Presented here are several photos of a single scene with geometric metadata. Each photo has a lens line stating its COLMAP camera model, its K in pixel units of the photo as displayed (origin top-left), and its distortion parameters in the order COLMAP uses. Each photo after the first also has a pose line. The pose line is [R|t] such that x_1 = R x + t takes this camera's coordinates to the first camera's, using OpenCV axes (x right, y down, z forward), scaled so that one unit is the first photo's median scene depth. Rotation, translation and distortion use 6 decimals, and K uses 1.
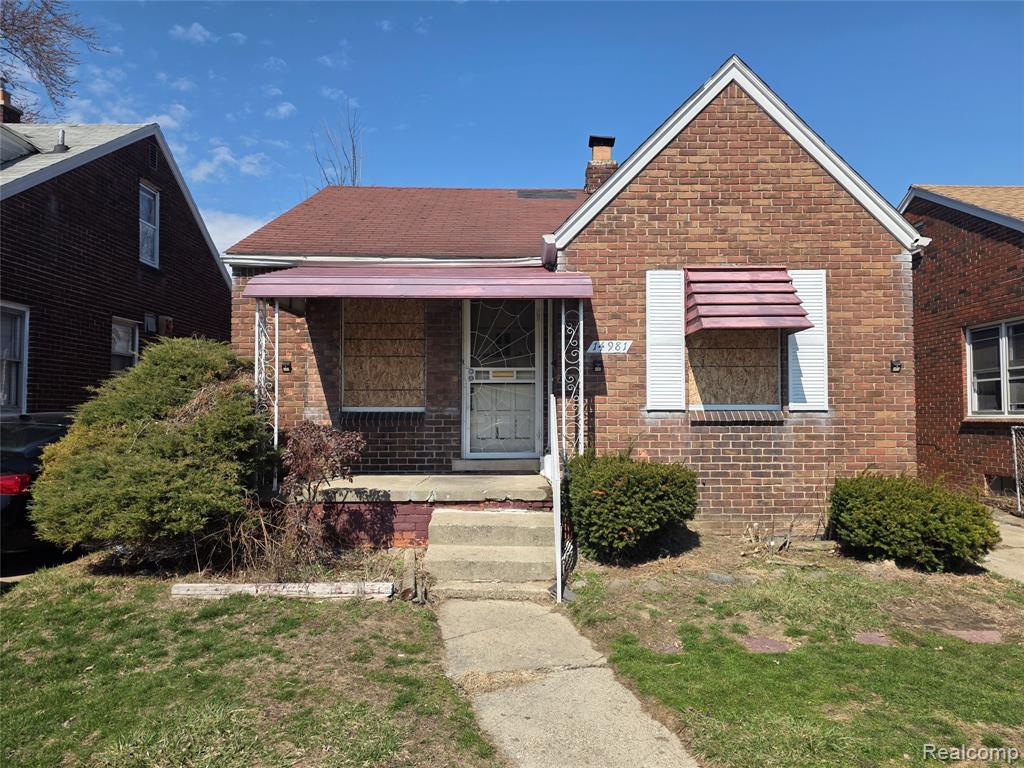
lens RADIAL K [[694.4, 0, 531.6], [0, 694.4, 391.0], [0, 0, 1]] dist [0.048041, -0.047328]
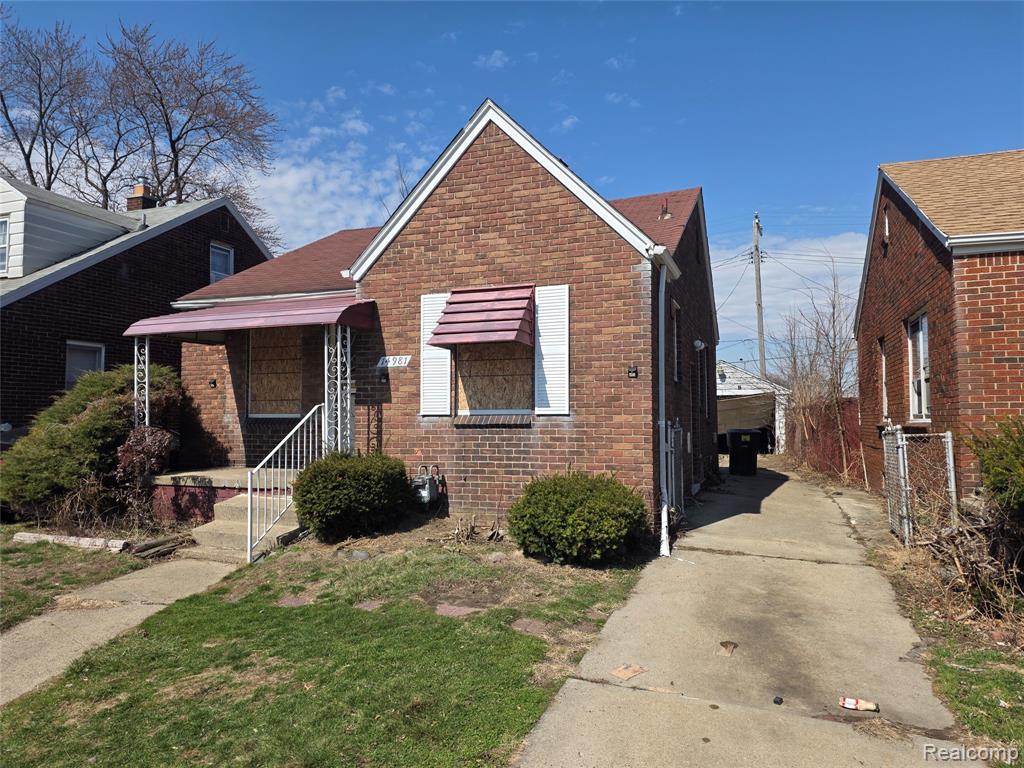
lens RADIAL K [[694.4, 0, 536.5], [0, 694.4, 388.4], [0, 0, 1]] dist [0.048041, -0.047328]
pose [[0.937967, -0.018315, -0.346241, 0.742935], [0.014279, 0.999797, -0.014205, 0.001995], [0.346431, 0.008380, 0.938038, -0.020453]]
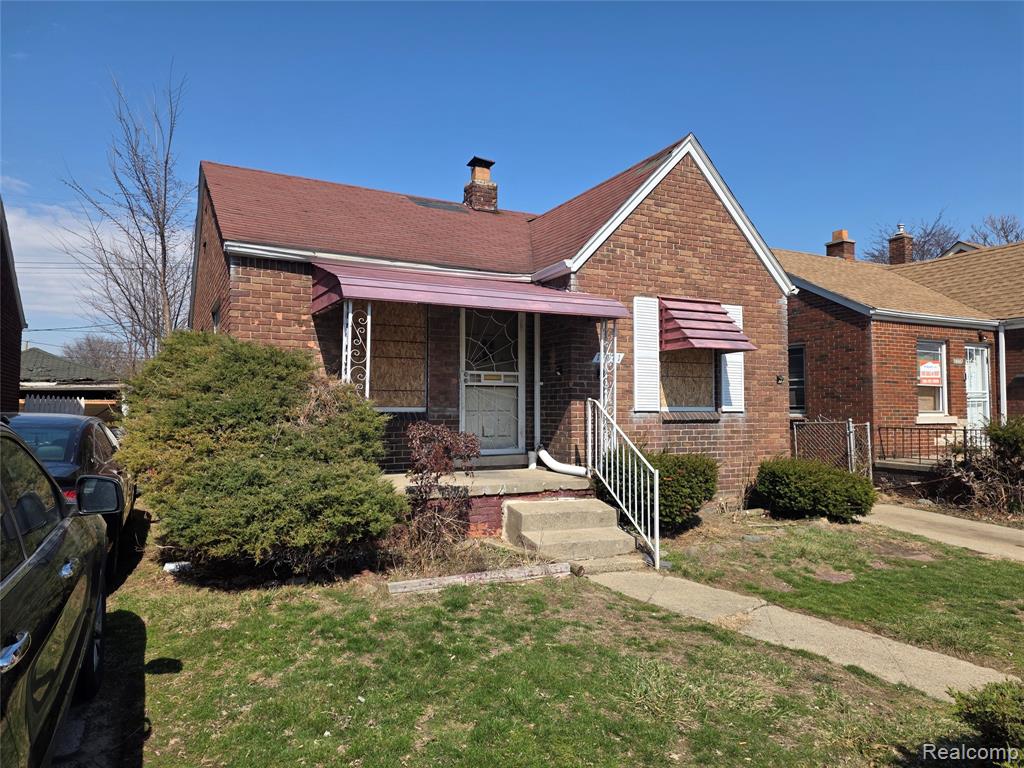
lens RADIAL K [[694.4, 0, 509.5], [0, 694.4, 381.2], [0, 0, 1]] dist [0.048041, -0.047328]
pose [[0.894023, 0.020967, 0.447530, -0.569033], [-0.017062, 0.999773, -0.012755, -0.005710], [-0.447696, 0.003768, 0.894178, 0.010396]]
